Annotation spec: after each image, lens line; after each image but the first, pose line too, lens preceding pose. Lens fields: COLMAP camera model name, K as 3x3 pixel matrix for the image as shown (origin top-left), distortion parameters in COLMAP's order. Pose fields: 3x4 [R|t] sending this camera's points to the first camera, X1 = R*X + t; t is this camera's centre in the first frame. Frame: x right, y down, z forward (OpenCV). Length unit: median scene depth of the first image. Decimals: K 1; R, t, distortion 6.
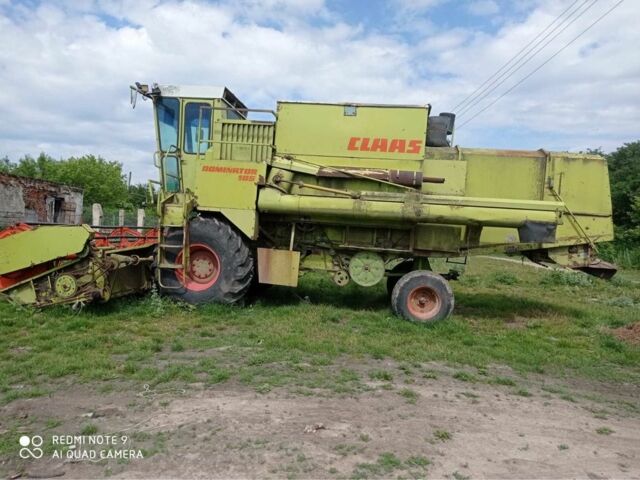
lens RADIAL K [[469.9, 0, 331.3], [0, 469.9, 240.2], [0, 0, 1]] dist [0.070417, -0.102178]
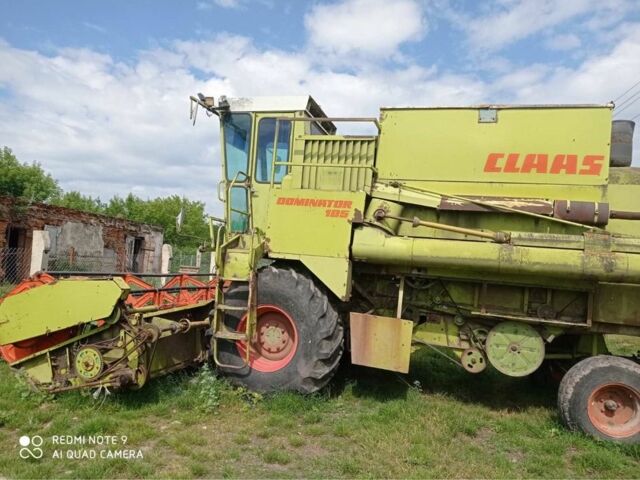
lens RADIAL K [[469.9, 0, 331.3], [0, 469.9, 240.2], [0, 0, 1]] dist [0.070417, -0.102178]
pose [[0.988811, 0.005424, -0.149075, -0.080644], [-0.017598, 0.996602, -0.080466, -0.033390], [0.148132, 0.082190, 0.985546, 0.297013]]
